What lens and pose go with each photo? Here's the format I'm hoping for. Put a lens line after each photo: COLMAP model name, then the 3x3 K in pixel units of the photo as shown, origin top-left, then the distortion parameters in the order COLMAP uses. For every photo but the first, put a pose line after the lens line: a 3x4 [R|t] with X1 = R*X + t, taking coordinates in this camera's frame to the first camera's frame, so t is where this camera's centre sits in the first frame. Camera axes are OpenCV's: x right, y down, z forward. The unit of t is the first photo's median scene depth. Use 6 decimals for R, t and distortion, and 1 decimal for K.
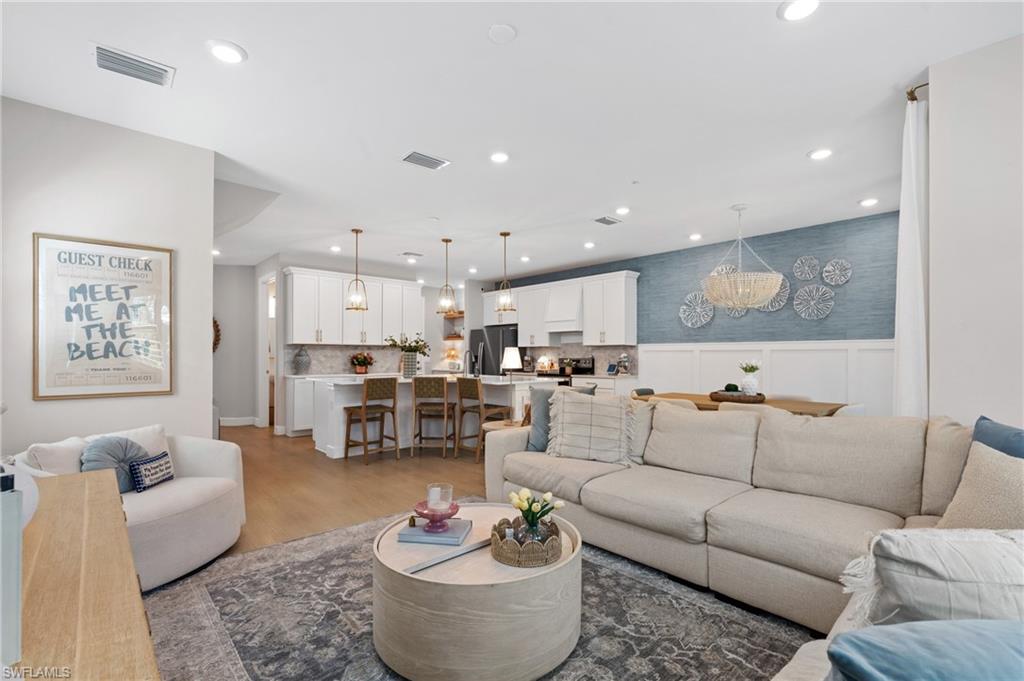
lens RADIAL K [[463.6, 0, 509.8], [0, 463.6, 354.3], [0, 0, 1]] dist [-0.001885, -0.000116]
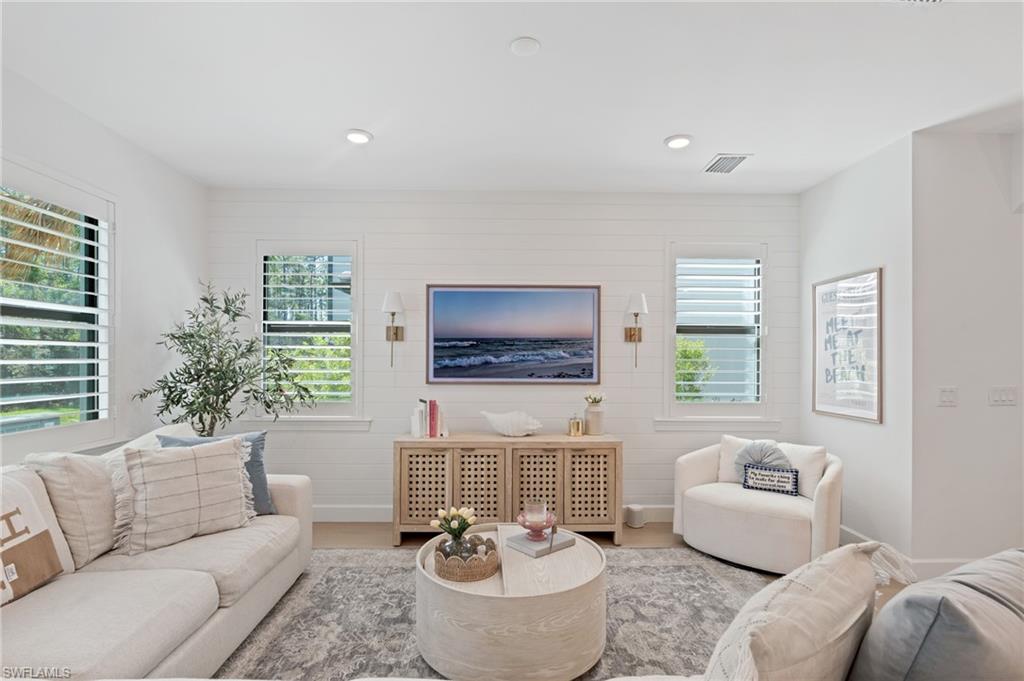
lens RADIAL K [[503.7, 0, 508.4], [0, 503.7, 359.1], [0, 0, 1]] dist [-0.000215, -0.000300]
pose [[-0.650897, -0.005238, -0.759148, 0.248231], [-0.005133, 0.999984, -0.002498, -0.017770], [0.759148, 0.002271, -0.650914, 0.524237]]
